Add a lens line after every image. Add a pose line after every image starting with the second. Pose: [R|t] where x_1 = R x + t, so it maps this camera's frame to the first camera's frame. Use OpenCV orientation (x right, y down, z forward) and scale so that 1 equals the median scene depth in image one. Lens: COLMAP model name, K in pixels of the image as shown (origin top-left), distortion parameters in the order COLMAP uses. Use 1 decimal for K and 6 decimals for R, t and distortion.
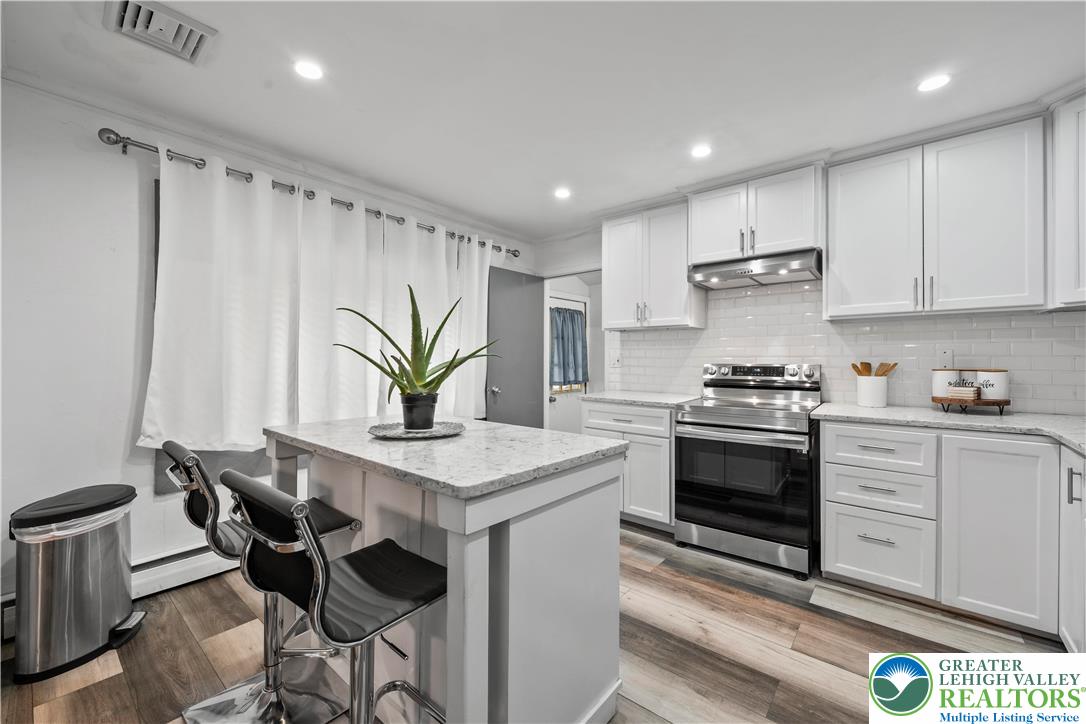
lens RADIAL K [[431.6, 0, 544.8], [0, 431.6, 359.4], [0, 0, 1]] dist [-0.002386, 0.000114]
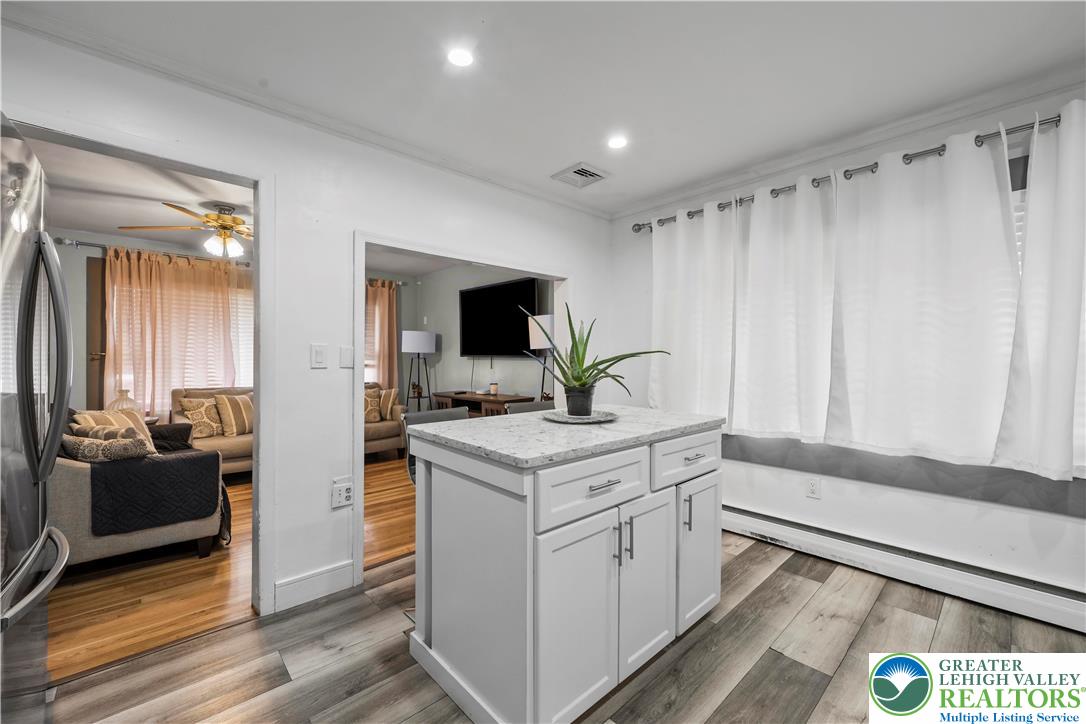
lens RADIAL K [[431.6, 0, 545.4], [0, 431.6, 359.1], [0, 0, 1]] dist [-0.002386, 0.000114]
pose [[-0.133657, -0.001342, -0.991027, 0.575325], [0.000099, 0.999999, -0.001367, 0.005811], [0.991028, -0.000281, -0.133657, 0.676908]]
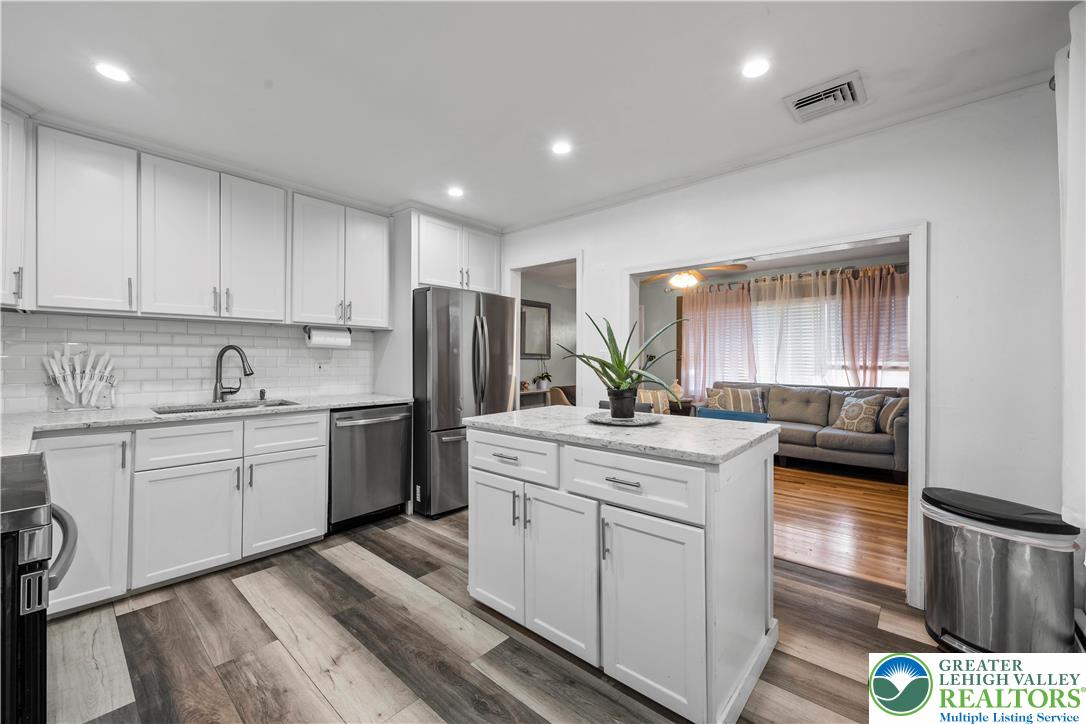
lens RADIAL K [[431.6, 0, 545.3], [0, 431.6, 358.2], [0, 0, 1]] dist [-0.002386, 0.000114]
pose [[-0.999497, -0.001323, 0.031687, -0.070850], [-0.001333, 0.999999, -0.000290, -0.002302], [-0.031686, -0.000332, -0.999498, 1.413562]]
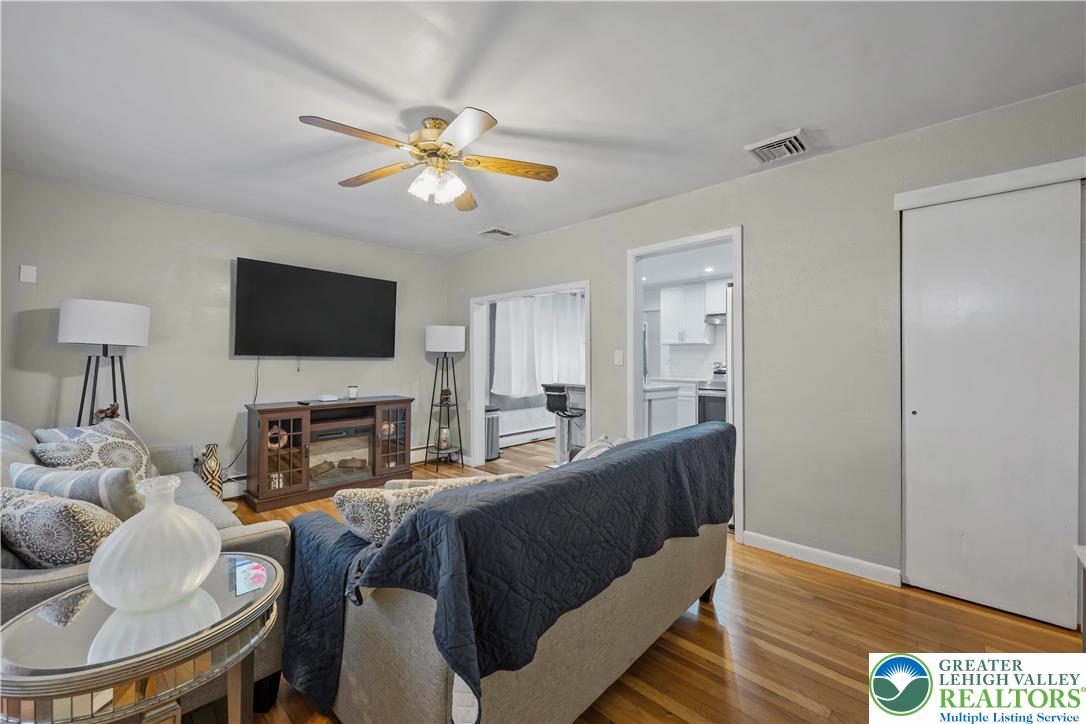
lens RADIAL K [[431.6, 0, 537.2], [0, 431.6, 354.2], [0, 0, 1]] dist [-0.002386, 0.000114]
pose [[0.996316, 0.002011, -0.085740, -0.345350], [-0.003164, 0.999906, -0.013314, 0.002783], [0.085705, 0.013536, 0.996229, -1.334562]]
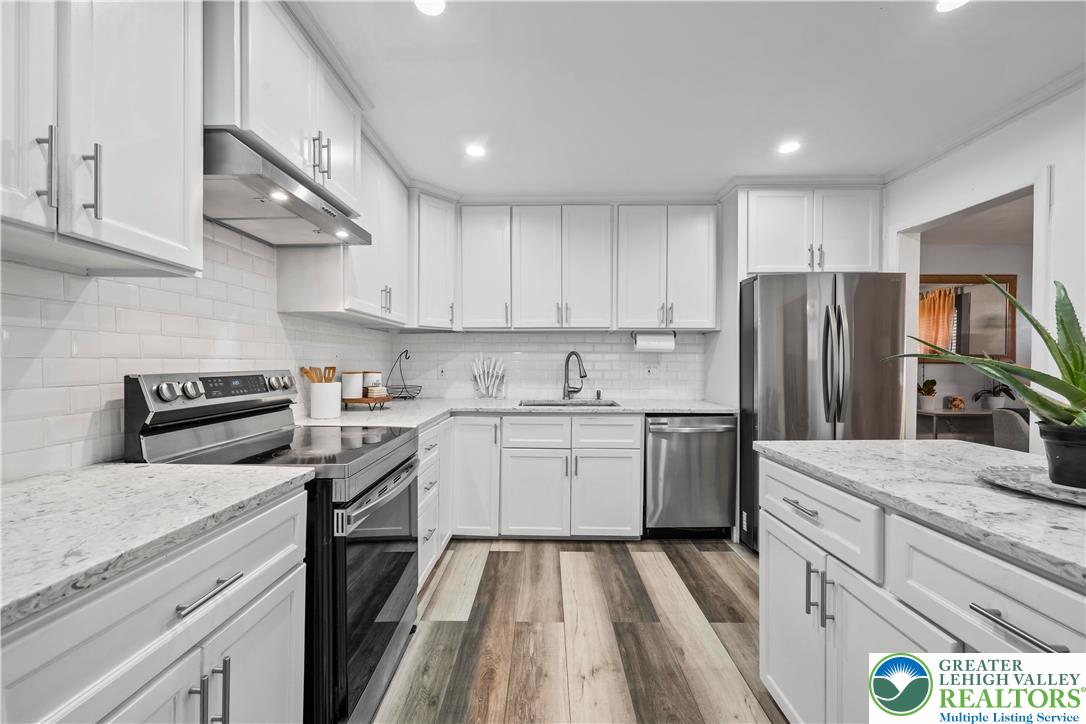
lens RADIAL K [[431.6, 0, 539.4], [0, 431.6, 369.5], [0, 0, 1]] dist [-0.002386, 0.000114]
pose [[-0.623039, -0.011298, 0.782109, -0.180286], [0.000909, 0.999885, 0.015169, -0.000377], [-0.782190, 0.010162, -0.622956, 1.221824]]
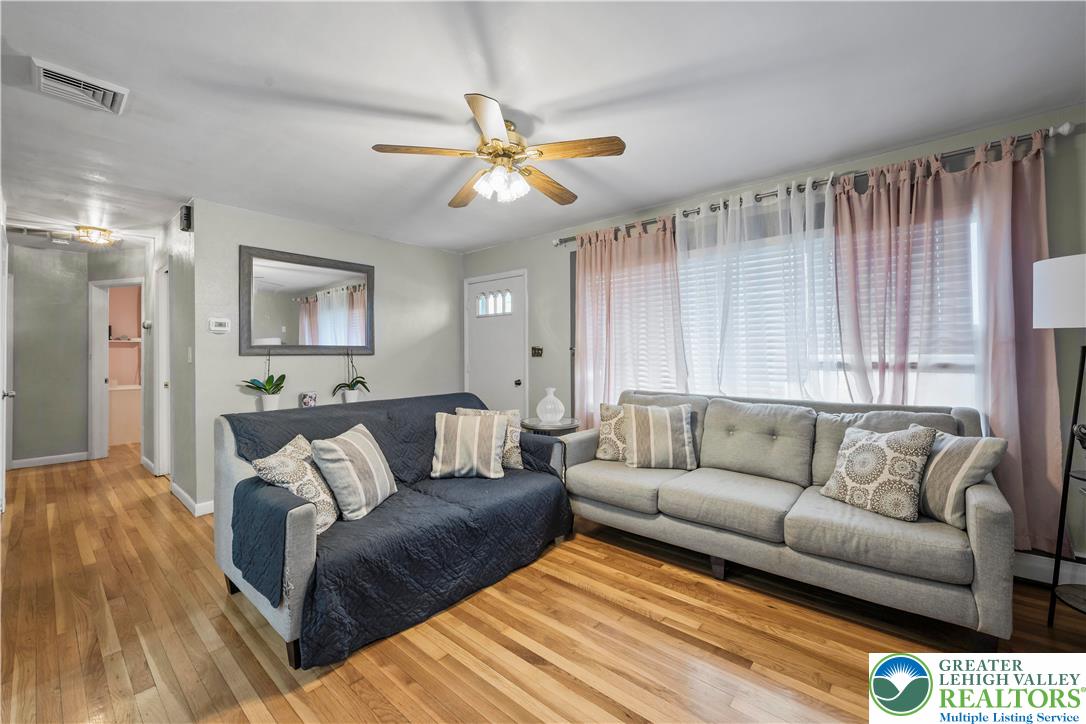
lens RADIAL K [[431.6, 0, 546.8], [0, 431.6, 348.7], [0, 0, 1]] dist [-0.002386, 0.000114]
pose [[-0.999802, 0.007238, 0.018544, -0.723746], [0.006987, 0.999883, -0.013572, 0.005452], [-0.018641, -0.013439, -0.999736, 0.389016]]
